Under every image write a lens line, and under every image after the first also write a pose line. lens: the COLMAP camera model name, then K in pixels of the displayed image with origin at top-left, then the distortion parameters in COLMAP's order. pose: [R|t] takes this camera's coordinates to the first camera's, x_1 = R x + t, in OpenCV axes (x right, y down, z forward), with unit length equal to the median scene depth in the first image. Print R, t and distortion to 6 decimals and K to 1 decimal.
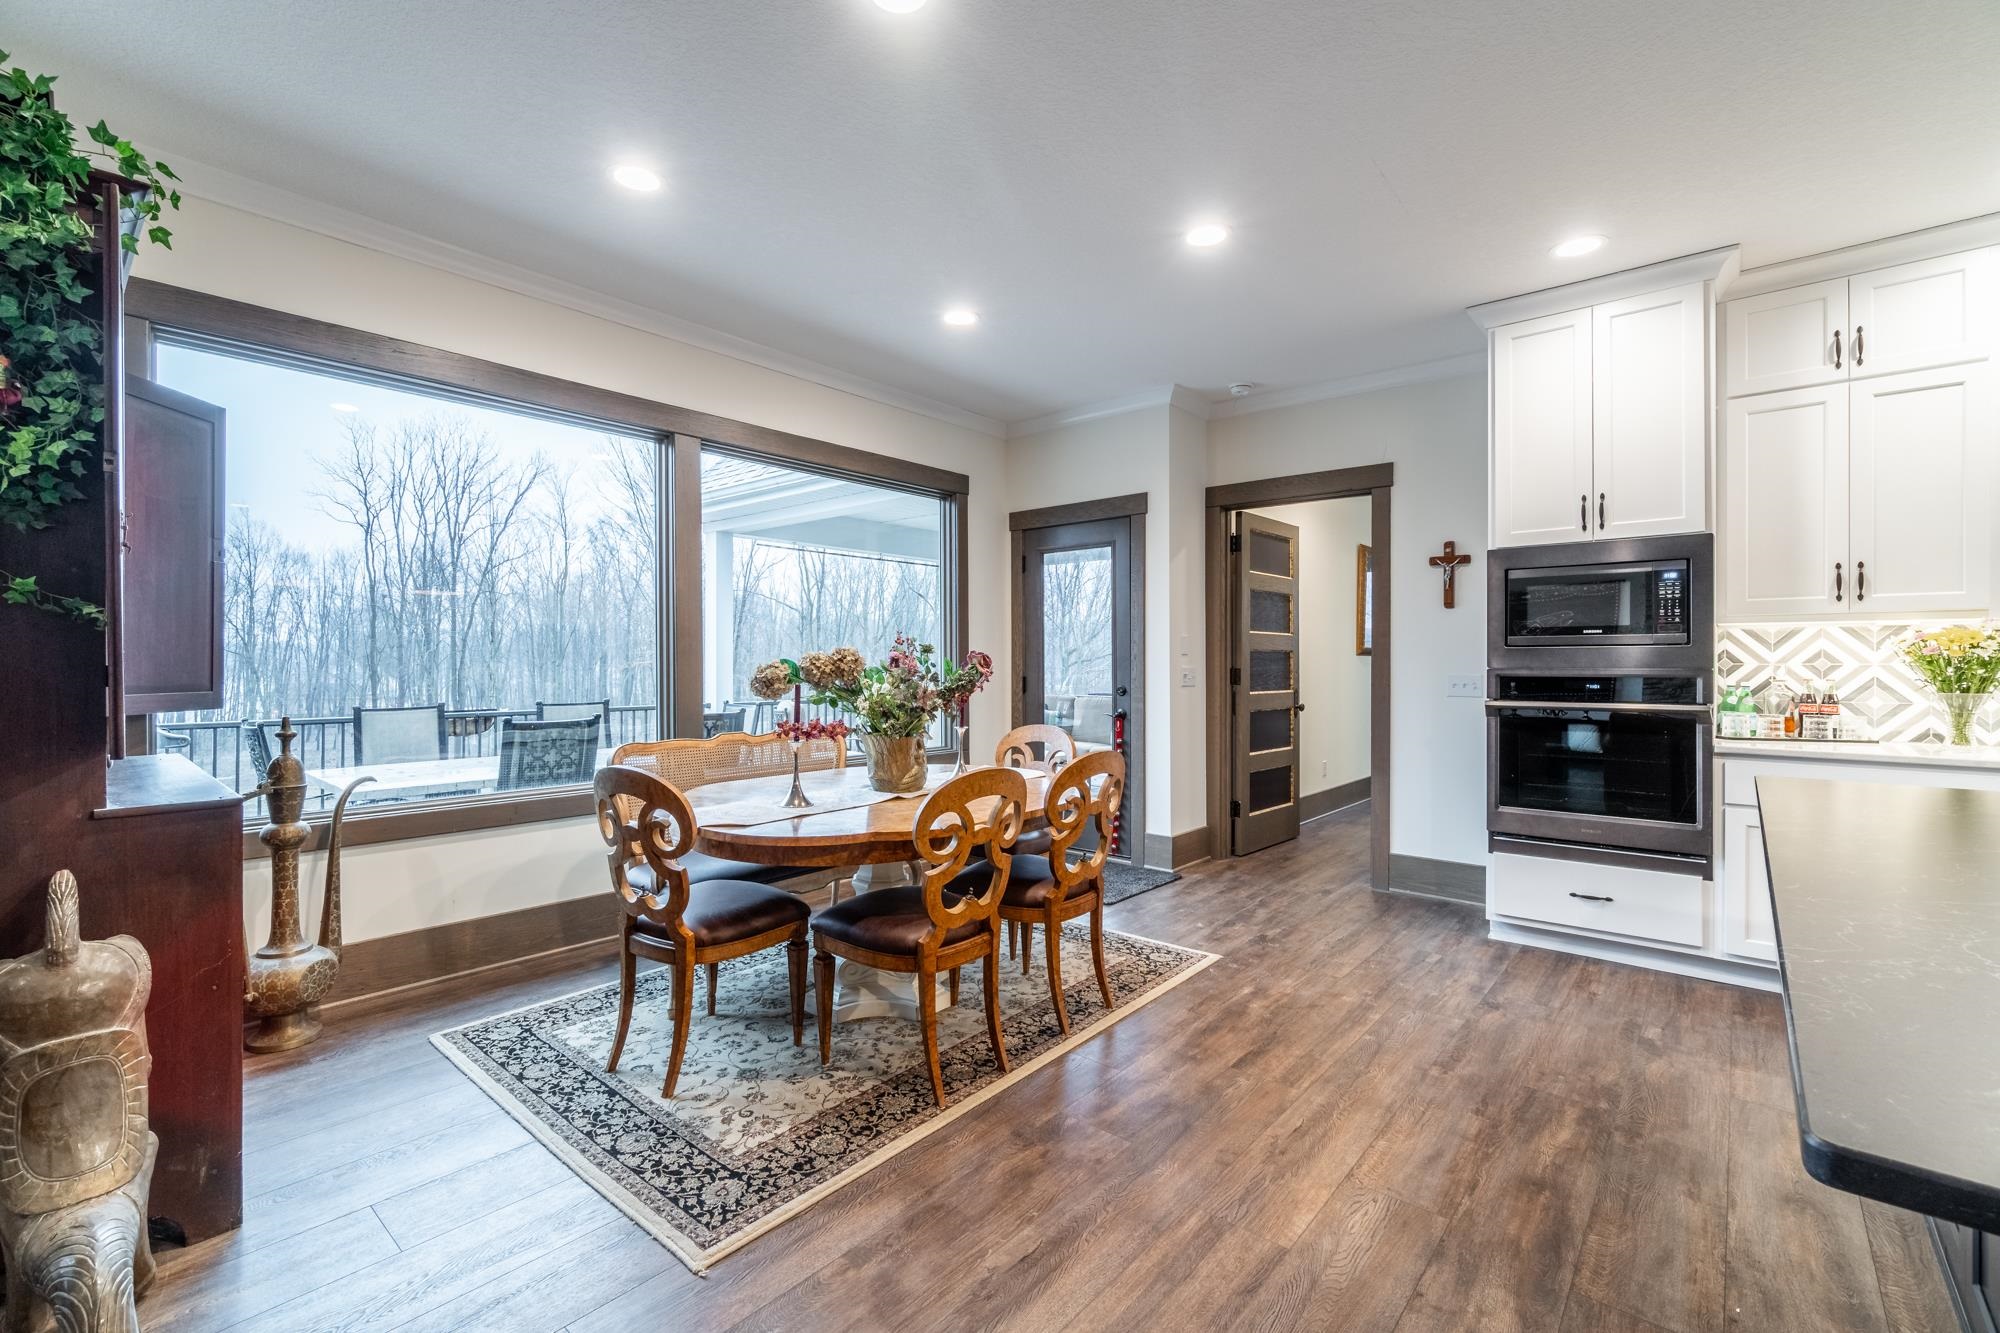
lens RADIAL K [[859.9, 0, 992.1], [0, 859.9, 660.2], [0, 0, 1]] dist [-0.003063, -0.000116]
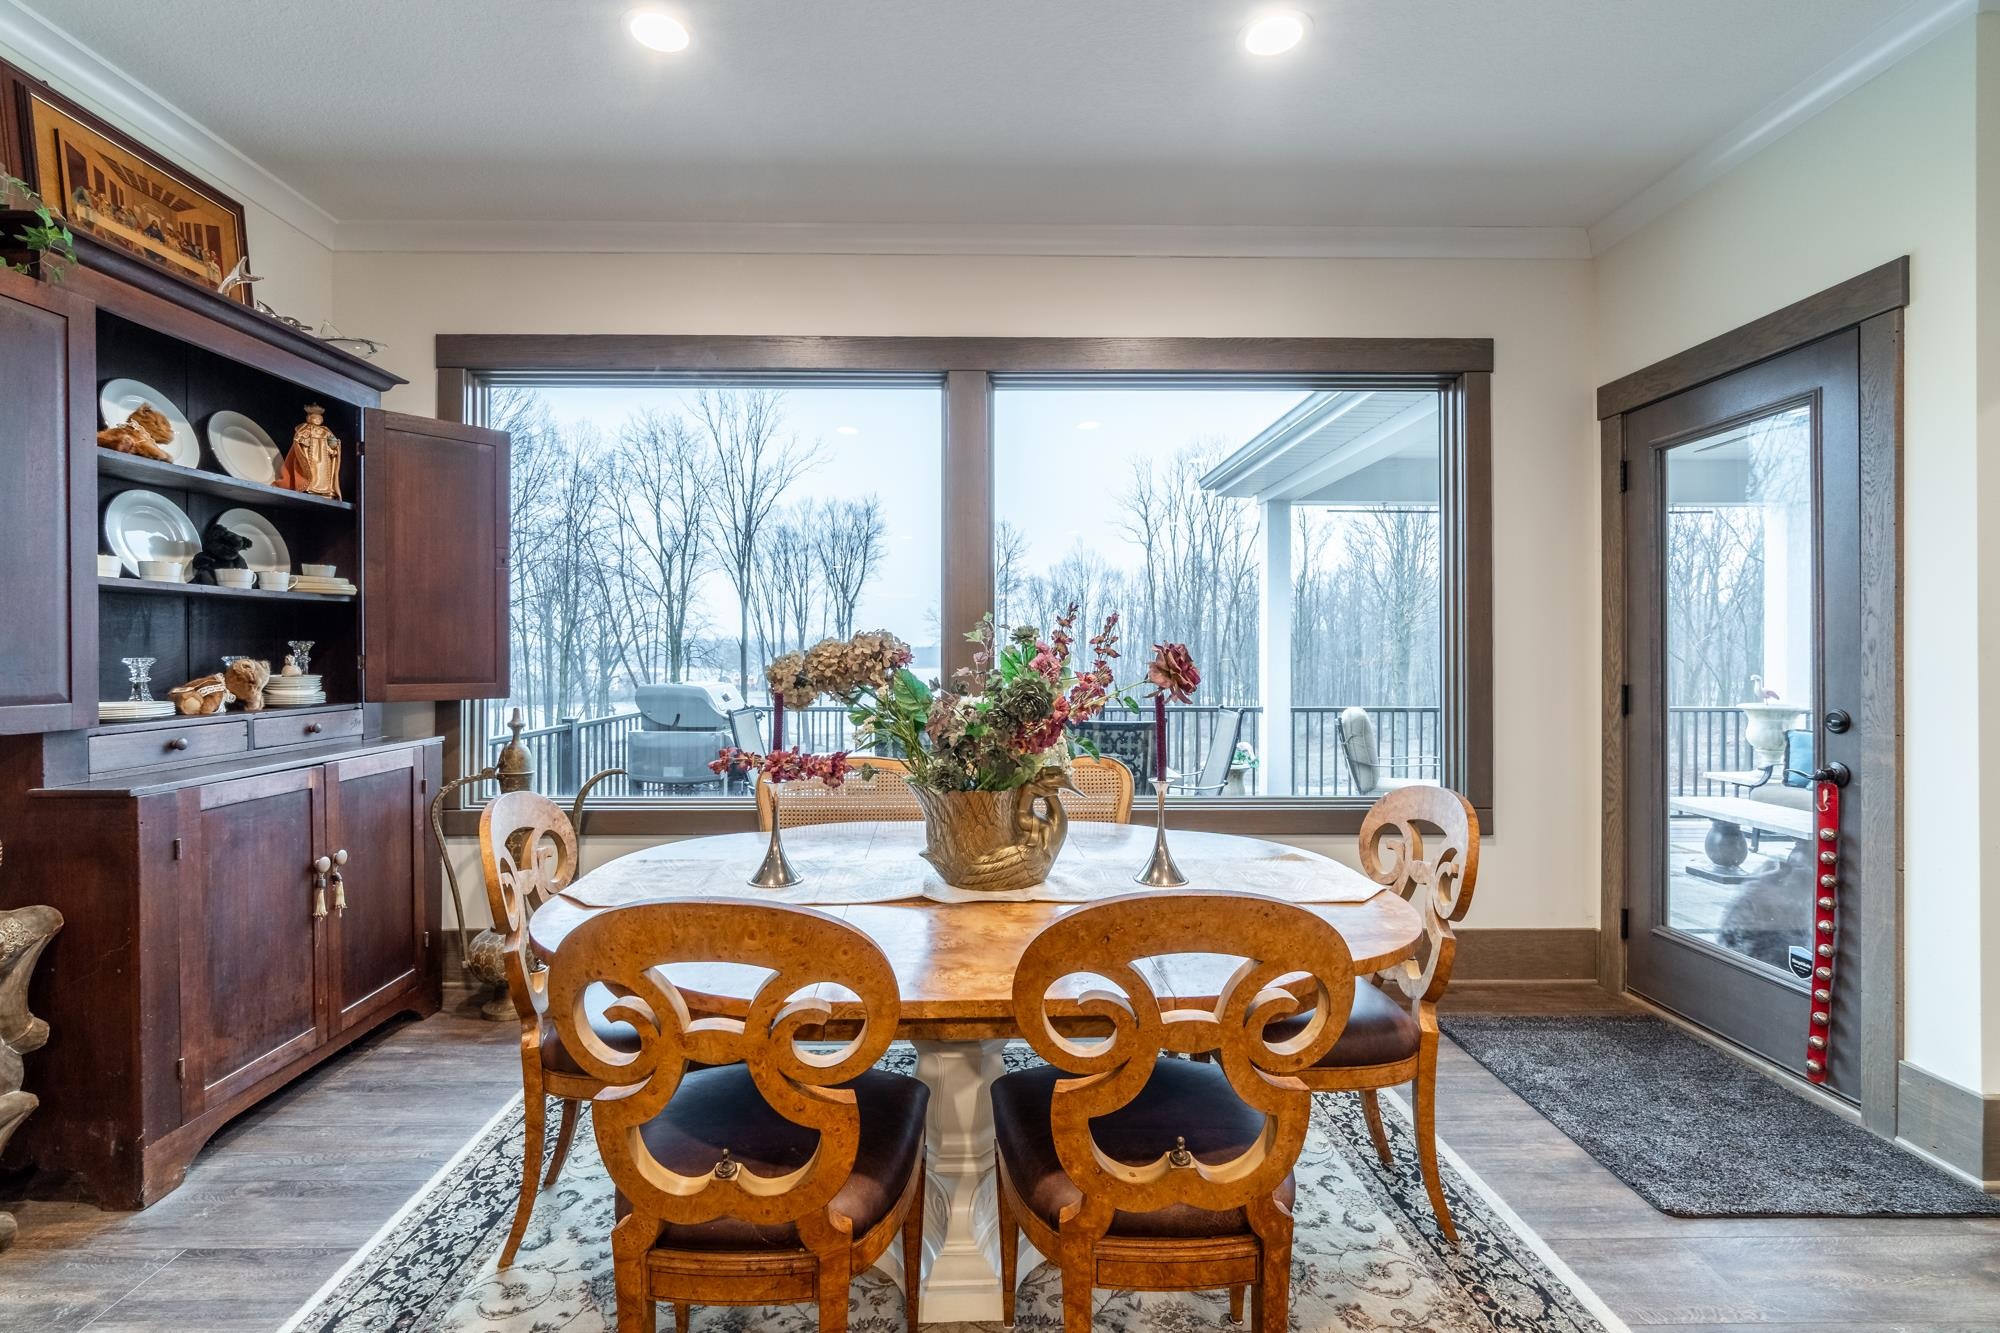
lens RADIAL K [[859.9, 0, 992.1], [0, 859.9, 660.2], [0, 0, 1]] dist [-0.003063, -0.000116]
pose [[0.663636, 0.002370, -0.748052, 0.194375], [0.000869, 0.999992, 0.003939, 0.001072], [0.748055, -0.003264, 0.663629, 0.379980]]
